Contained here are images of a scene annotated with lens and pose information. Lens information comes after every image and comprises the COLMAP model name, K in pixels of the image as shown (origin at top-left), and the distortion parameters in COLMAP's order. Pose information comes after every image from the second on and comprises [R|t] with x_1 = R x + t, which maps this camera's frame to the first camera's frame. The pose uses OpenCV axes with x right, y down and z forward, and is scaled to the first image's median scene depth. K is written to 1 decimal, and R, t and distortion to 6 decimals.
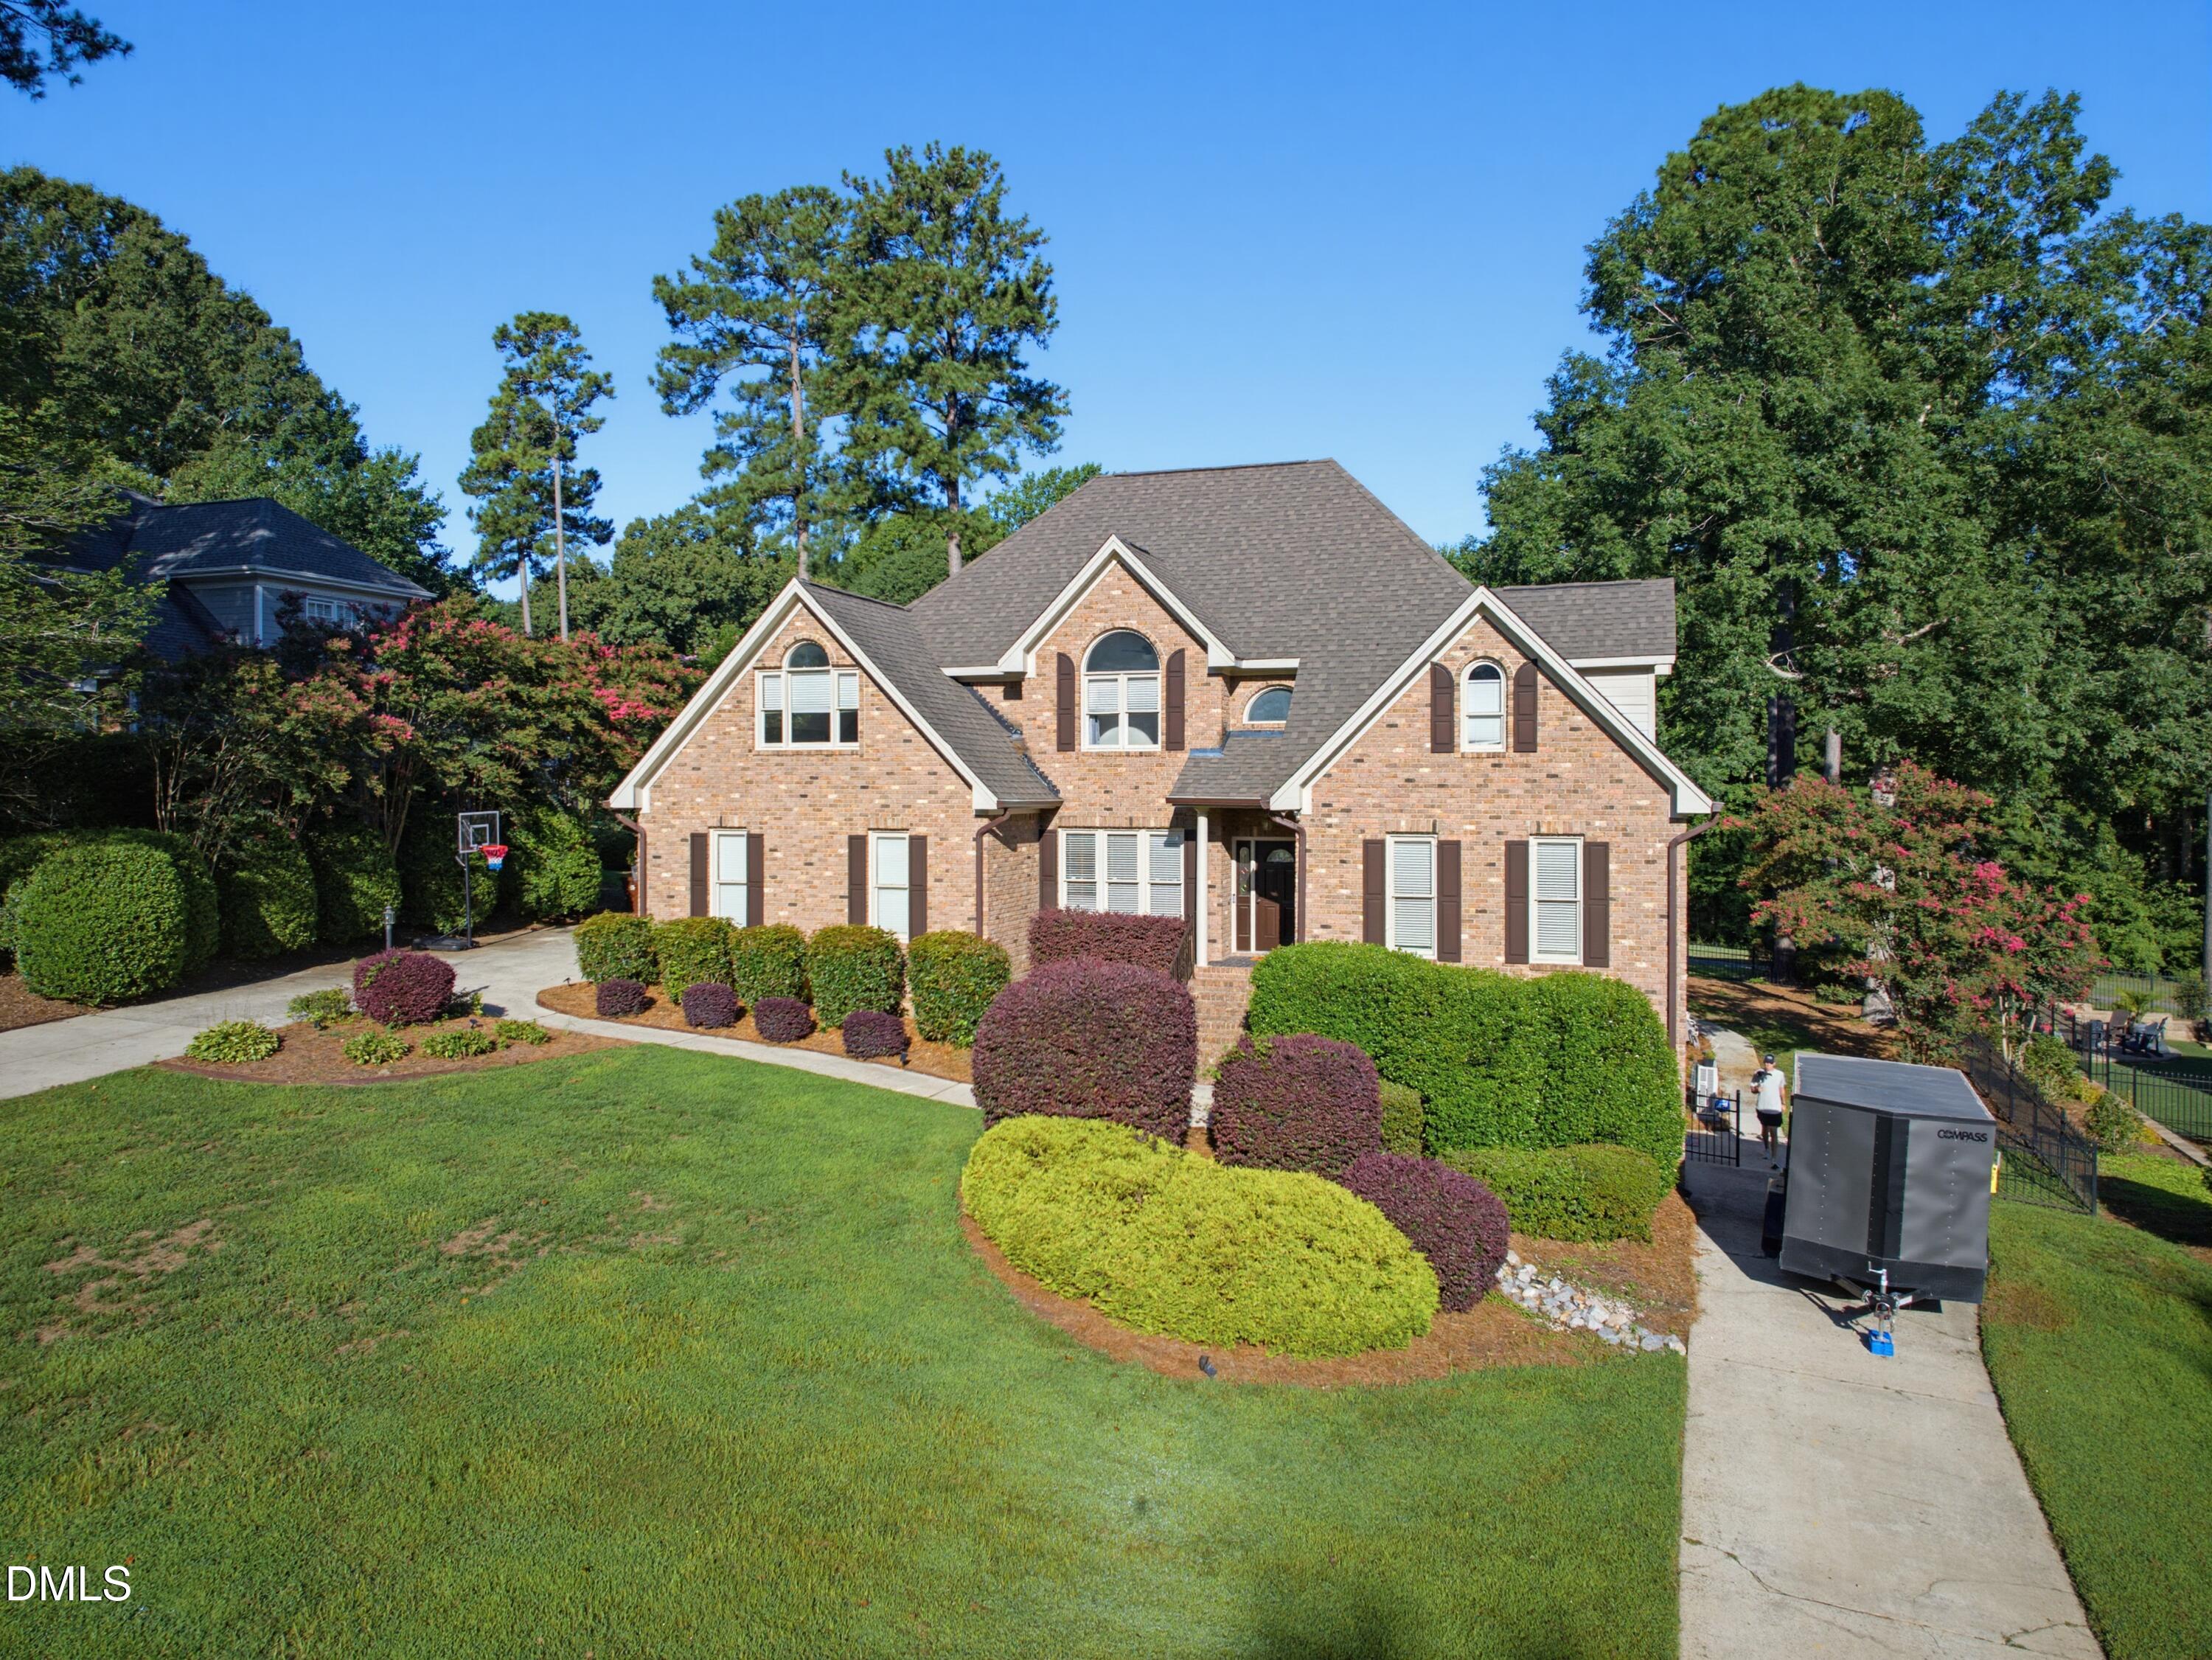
lens RADIAL K [[1520.2, 0, 1104.9], [0, 1520.2, 776.6], [0, 0, 1]] dist [-0.002622, -0.001393]
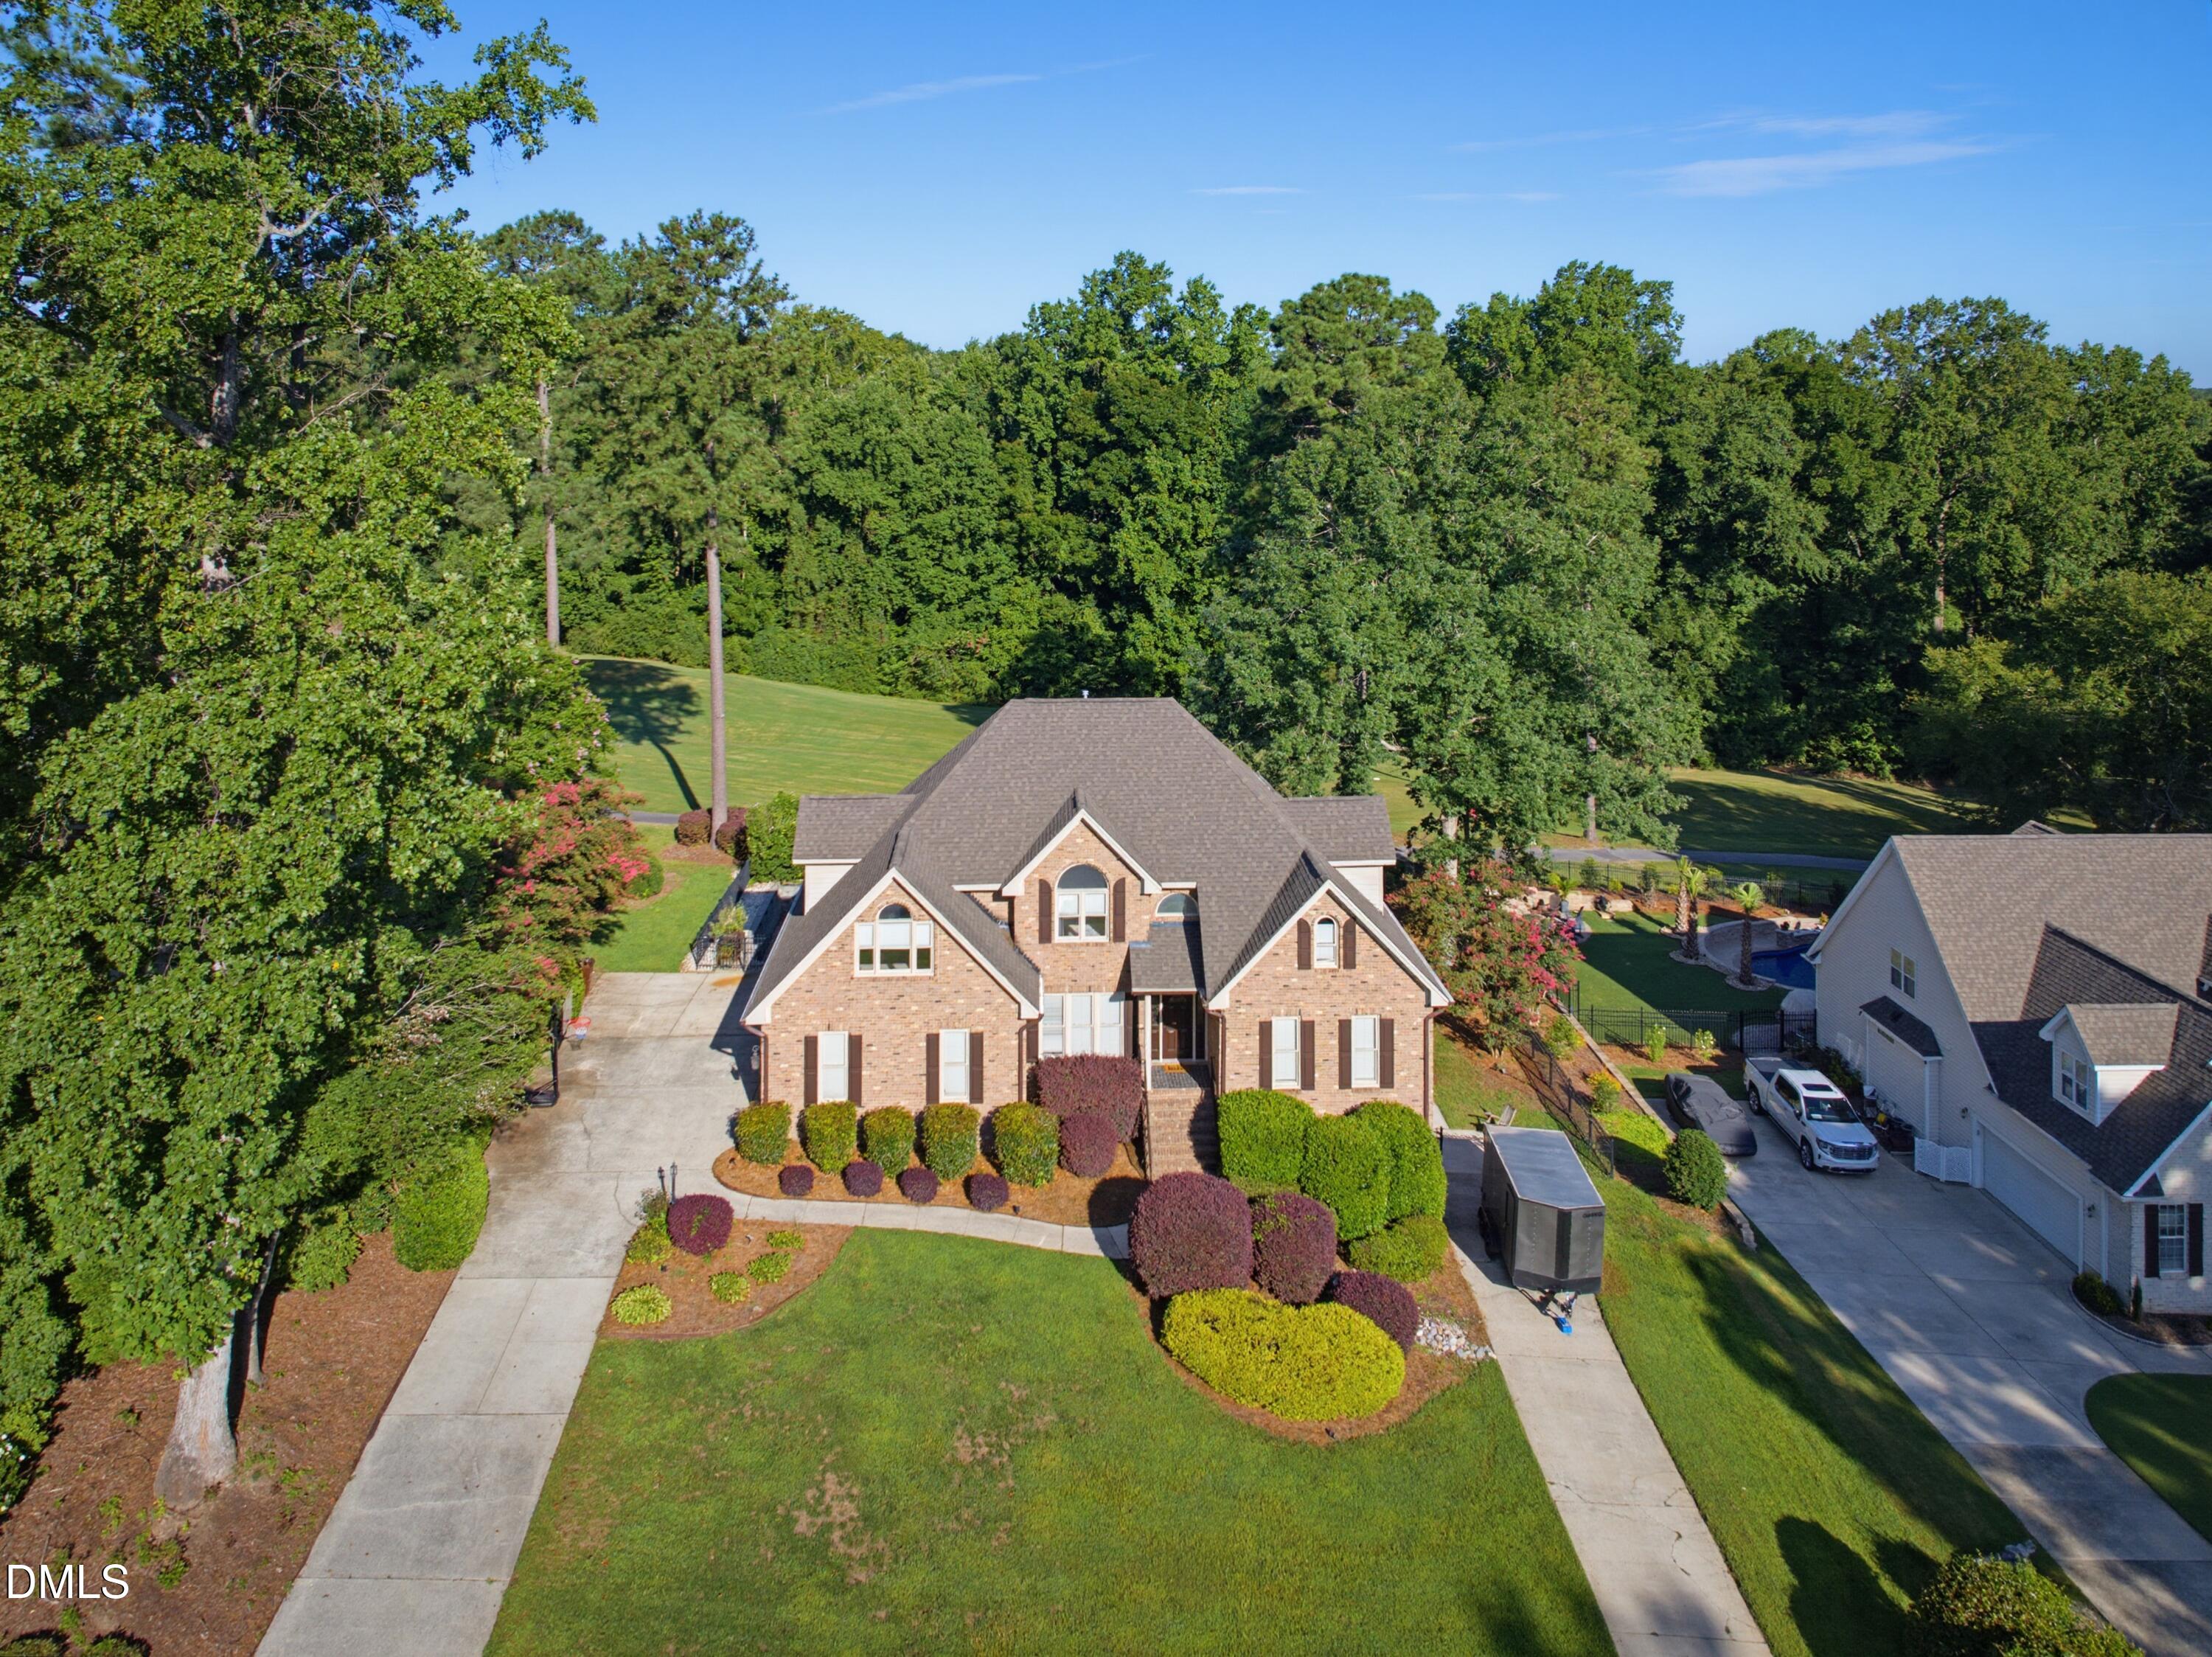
lens RADIAL K [[1595.3, 0, 1100.4], [0, 1595.3, 353.3], [0, 0, 1]] dist [0.002280, -0.007516]
pose [[0.927979, 0.007907, 0.372548, -0.596724], [-0.001748, 0.999856, -0.016869, -0.604360], [-0.372627, 0.015003, 0.927860, -0.545367]]
